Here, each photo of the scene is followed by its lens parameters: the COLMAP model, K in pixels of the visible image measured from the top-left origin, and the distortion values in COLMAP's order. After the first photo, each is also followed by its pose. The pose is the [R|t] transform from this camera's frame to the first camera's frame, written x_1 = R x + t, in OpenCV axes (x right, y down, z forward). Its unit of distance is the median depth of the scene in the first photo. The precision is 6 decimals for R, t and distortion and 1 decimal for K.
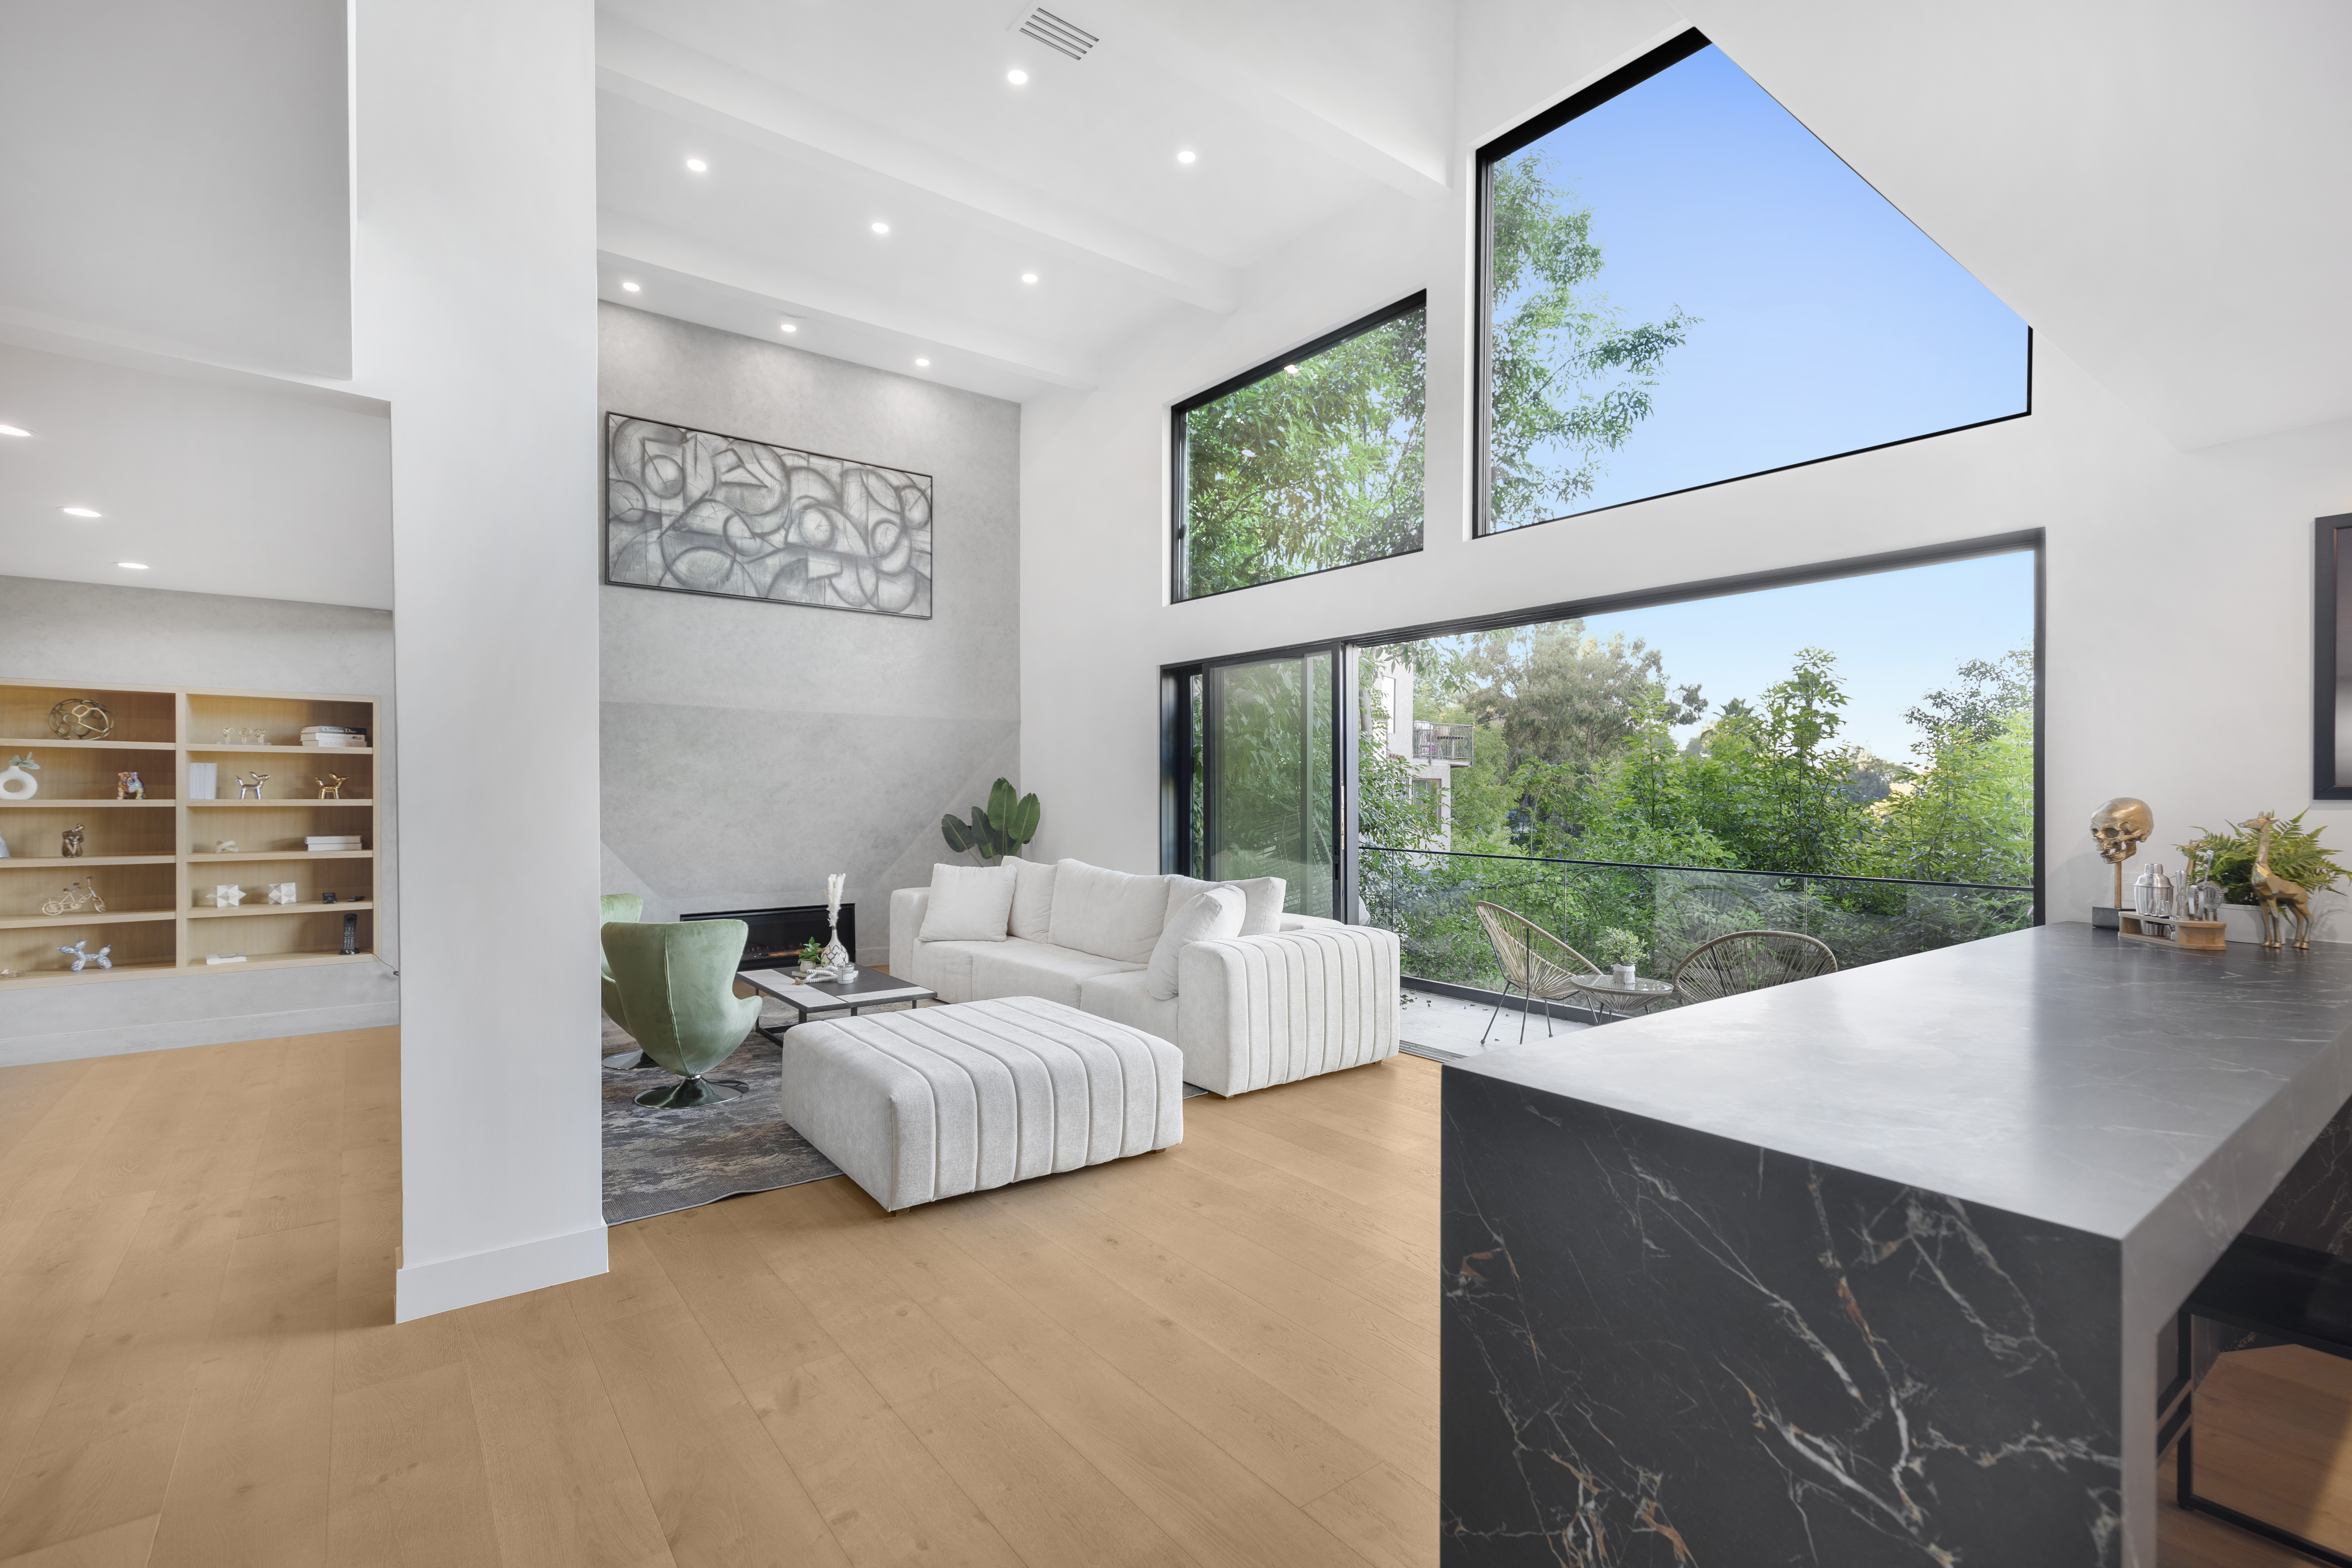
lens RADIAL K [[1066.1, 0, 1181.4], [0, 1066.1, 802.8], [0, 0, 1]] dist [0.012249, 0.000200]
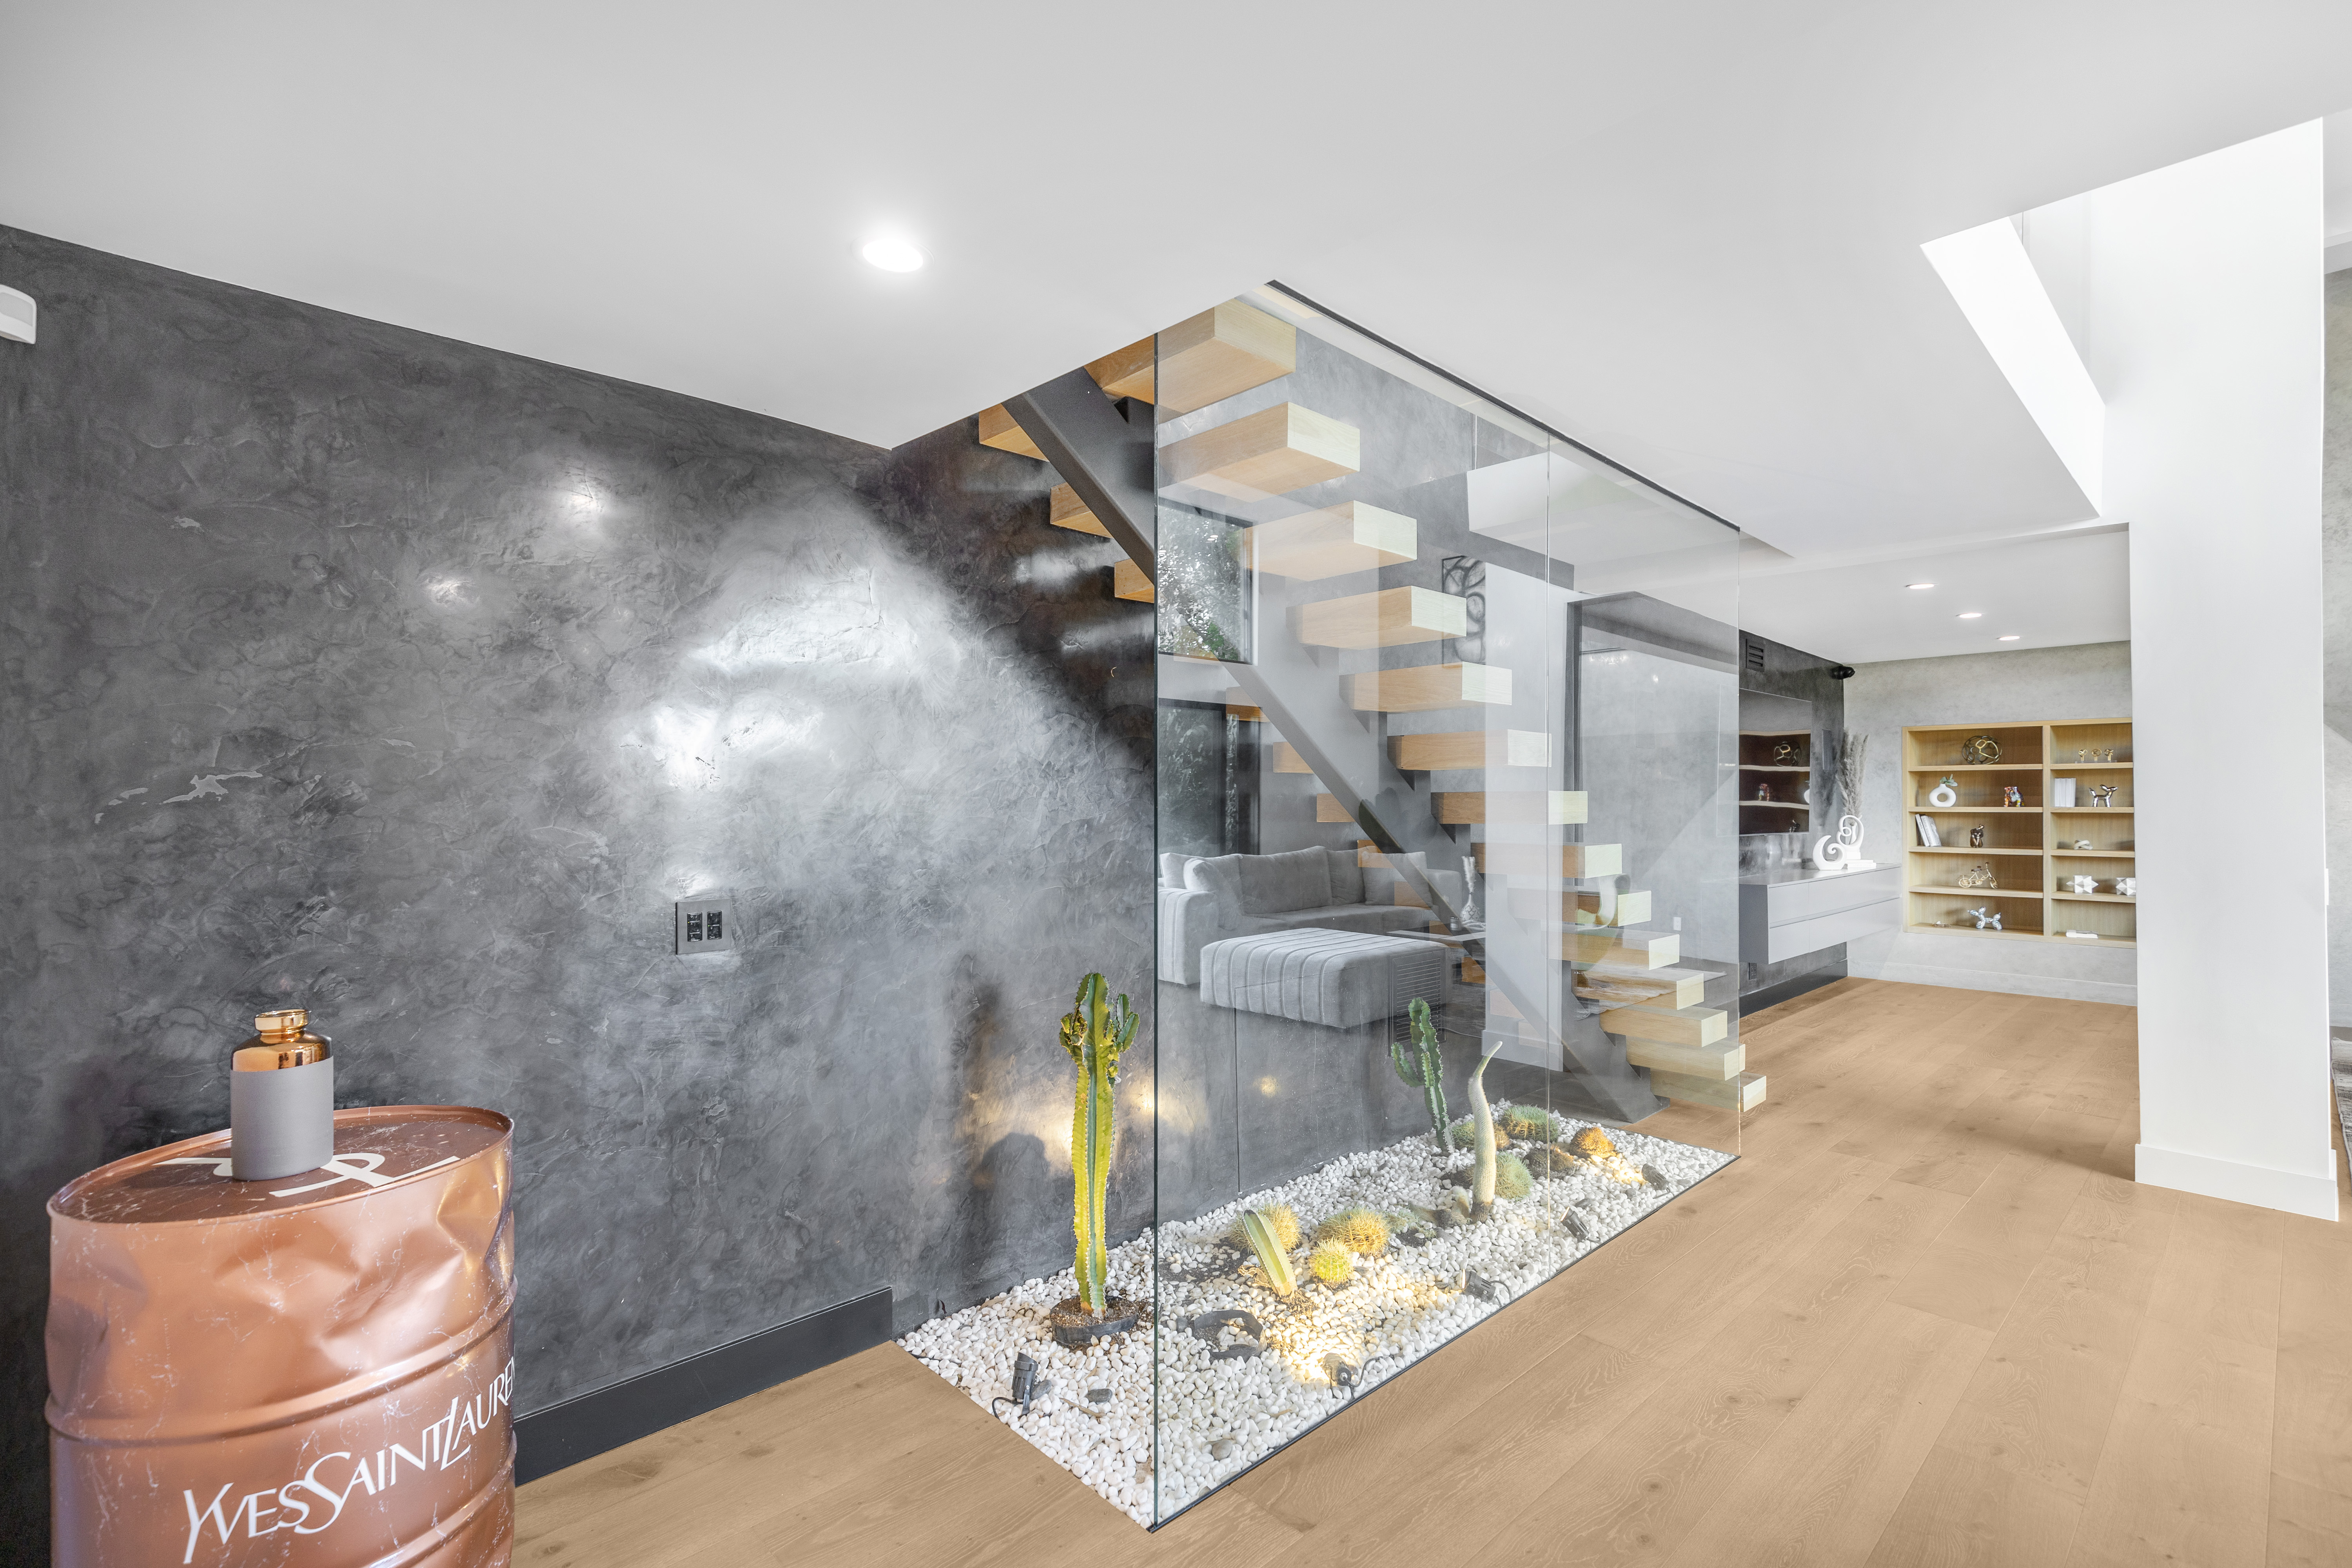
lens RADIAL K [[1058.0, 0, 1175.7], [0, 1058.0, 790.7], [0, 0, 1]] dist [0.008631, 0.000406]
pose [[0.098779, -0.012159, -0.995035, 0.253487], [-0.006156, 0.999899, -0.012830, 0.000082], [0.995090, 0.007393, 0.098694, -0.179765]]
